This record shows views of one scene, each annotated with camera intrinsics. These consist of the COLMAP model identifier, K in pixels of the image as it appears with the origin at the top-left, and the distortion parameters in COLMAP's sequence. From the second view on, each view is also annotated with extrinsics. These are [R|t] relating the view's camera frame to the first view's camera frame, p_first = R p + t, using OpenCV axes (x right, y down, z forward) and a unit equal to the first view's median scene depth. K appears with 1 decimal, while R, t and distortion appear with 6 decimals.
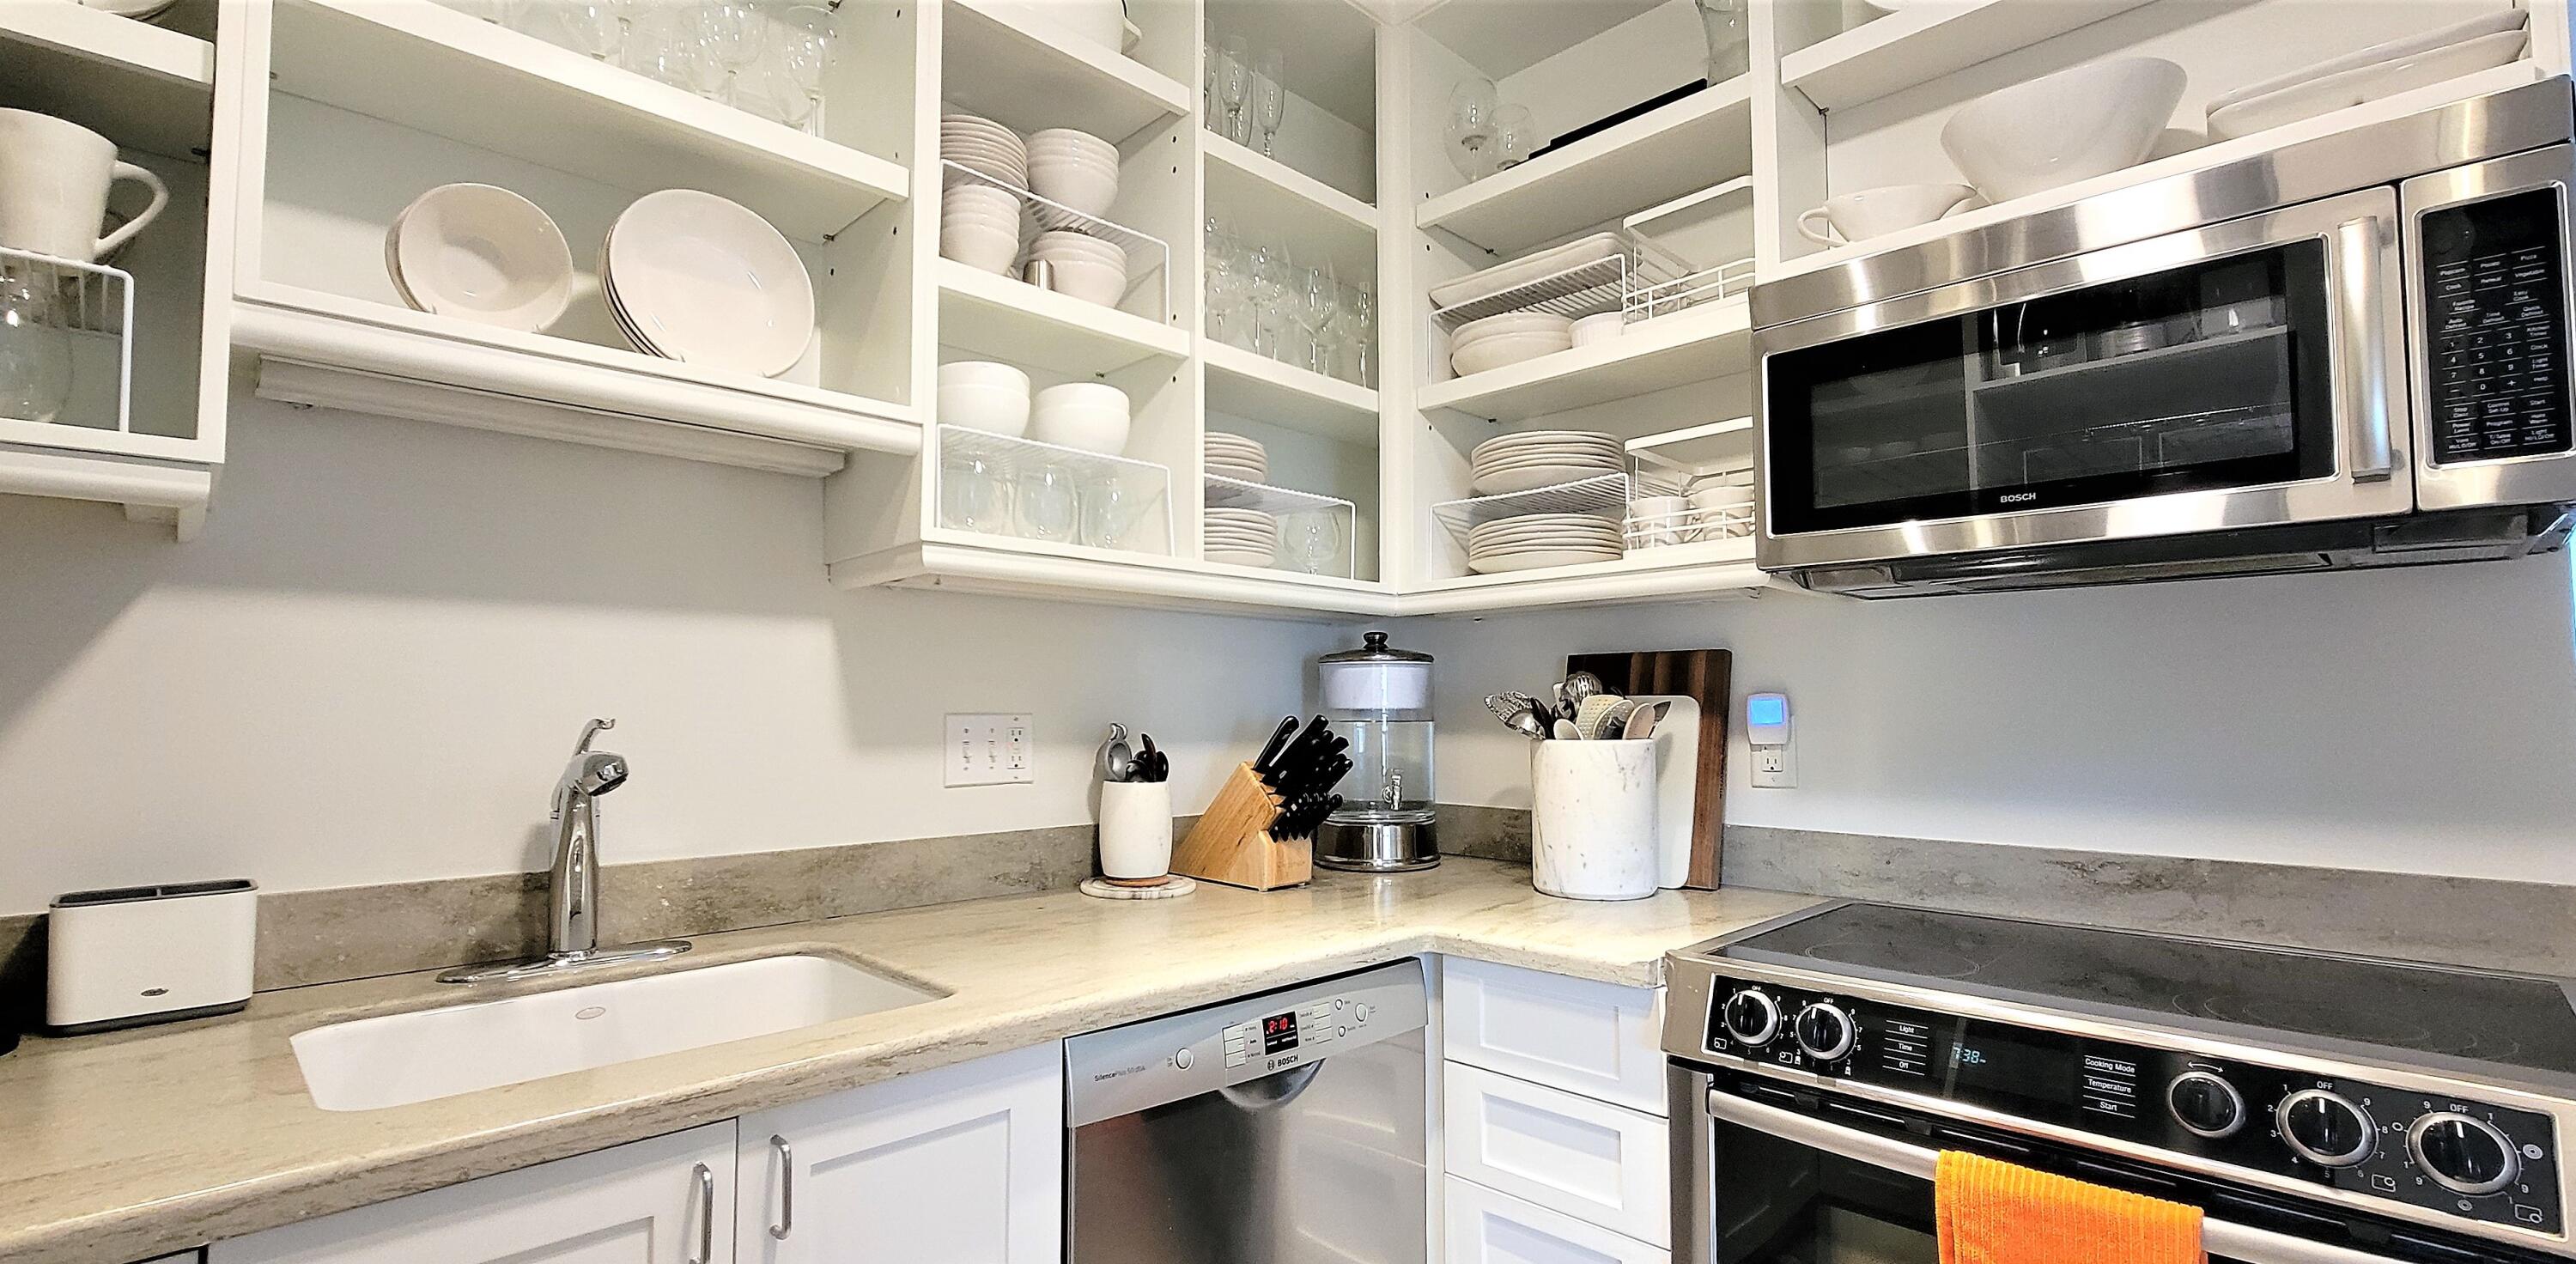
lens RADIAL K [[1128.9, 0, 1270.1], [0, 1128.9, 647.1], [0, 0, 1]] dist [-0.008437, 0.000402]
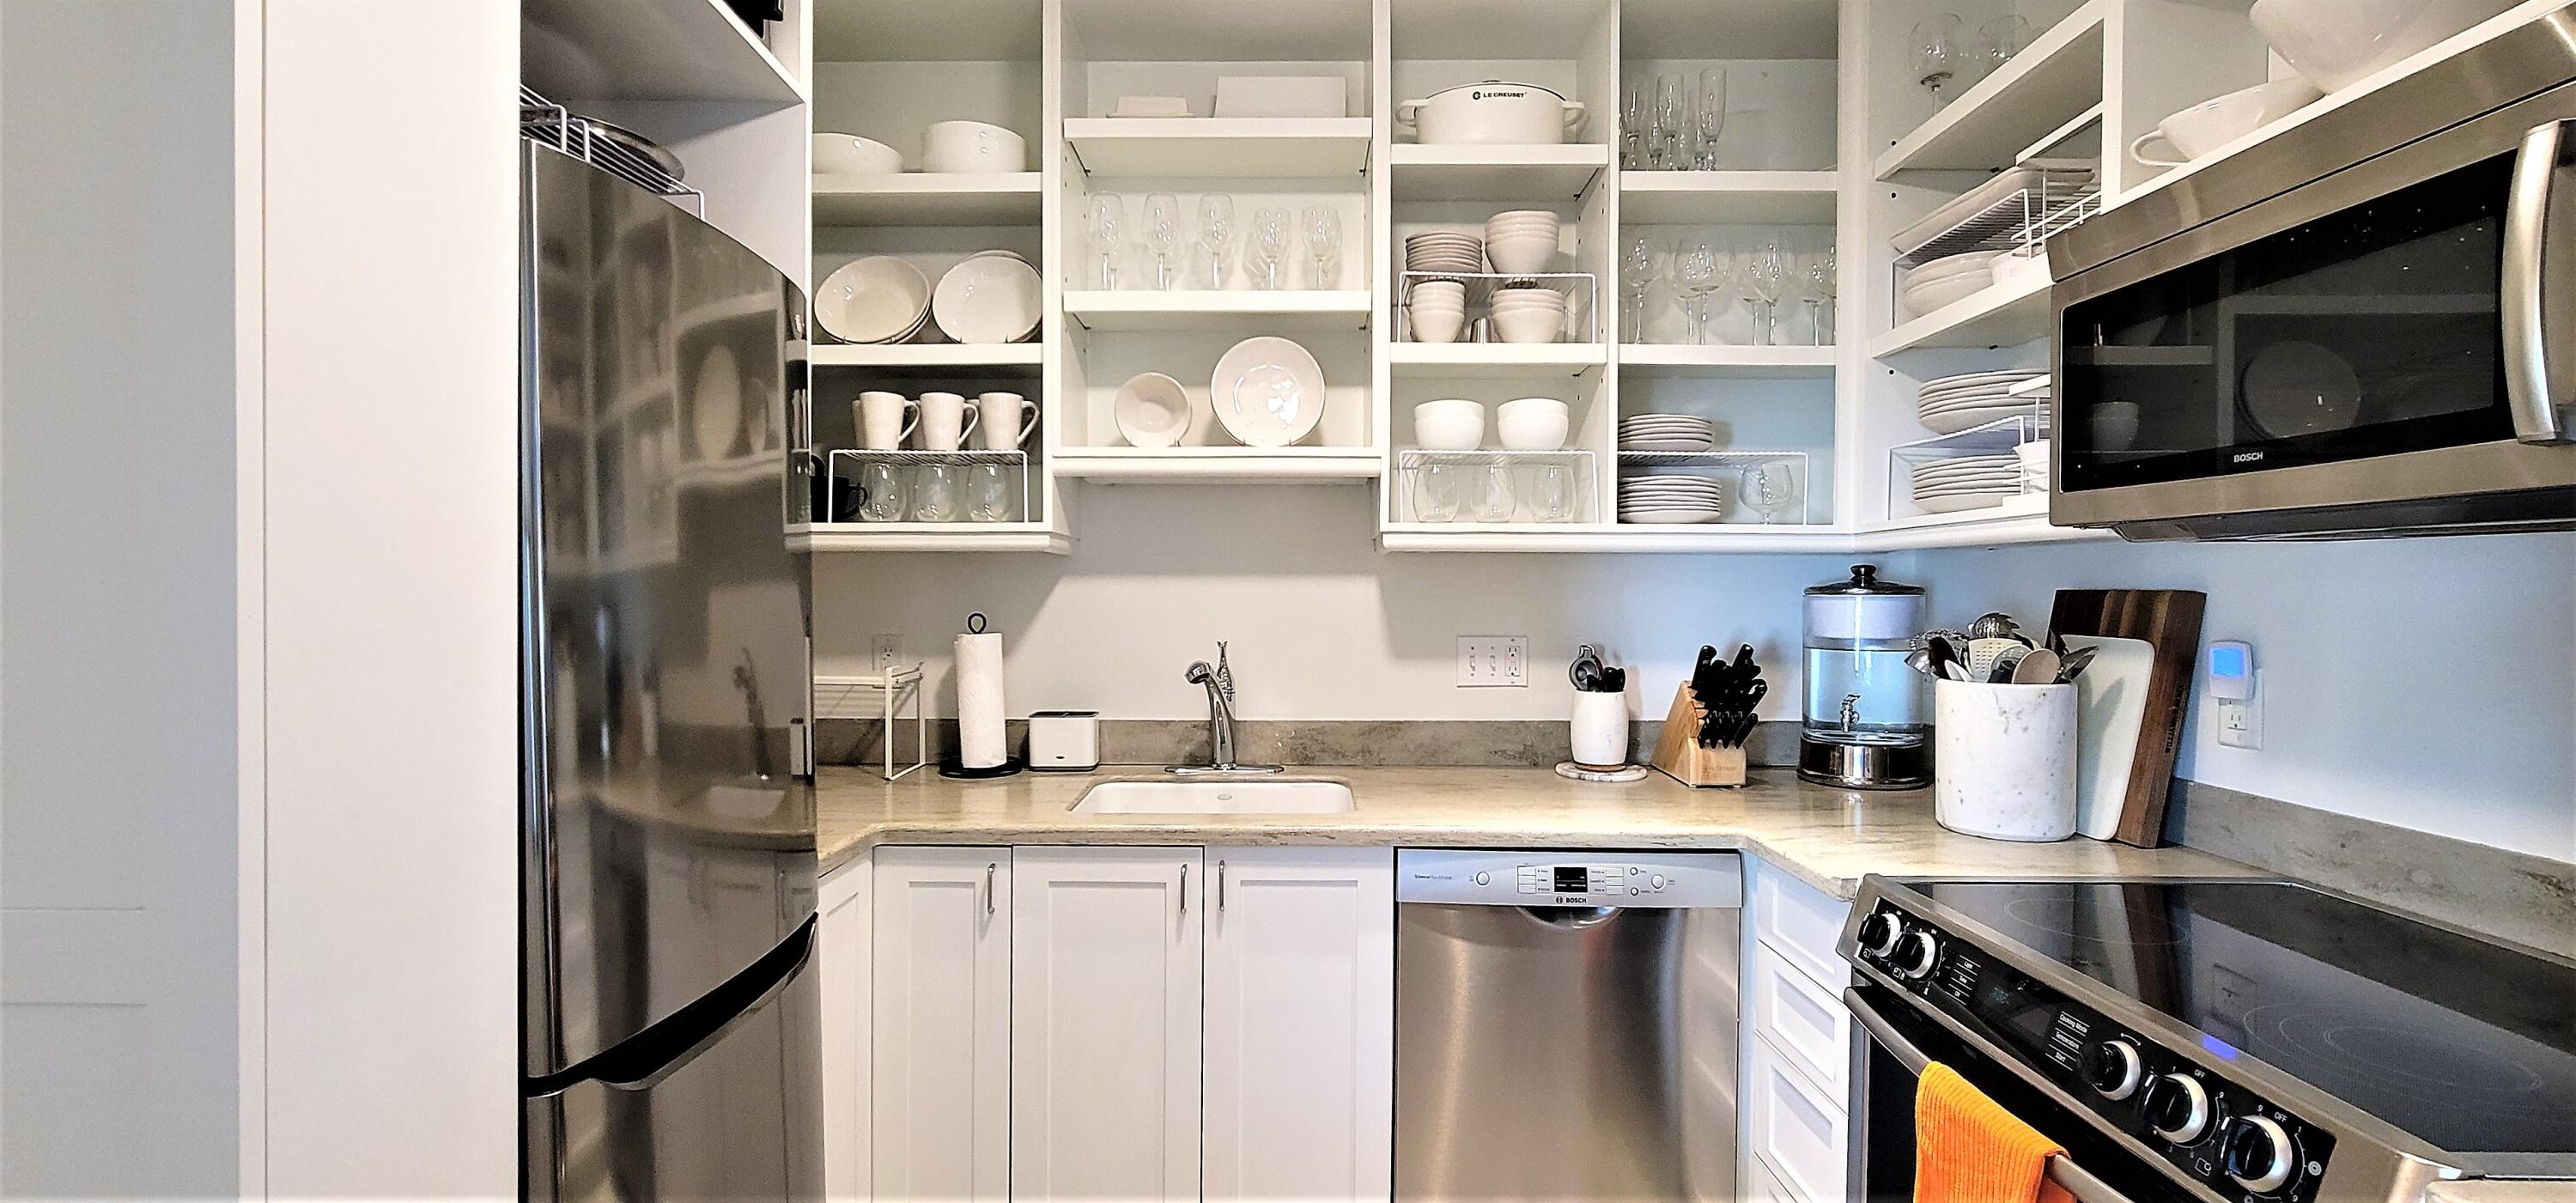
lens RADIAL K [[1105.4, 0, 1296.5], [0, 1105.4, 602.9], [0, 0, 1]] dist [-0.004510, -0.000327]
pose [[0.713519, 0.013114, -0.700513, 0.597557], [0.035304, 0.997882, 0.054640, -0.072989], [0.699746, -0.063718, 0.711545, -0.159738]]
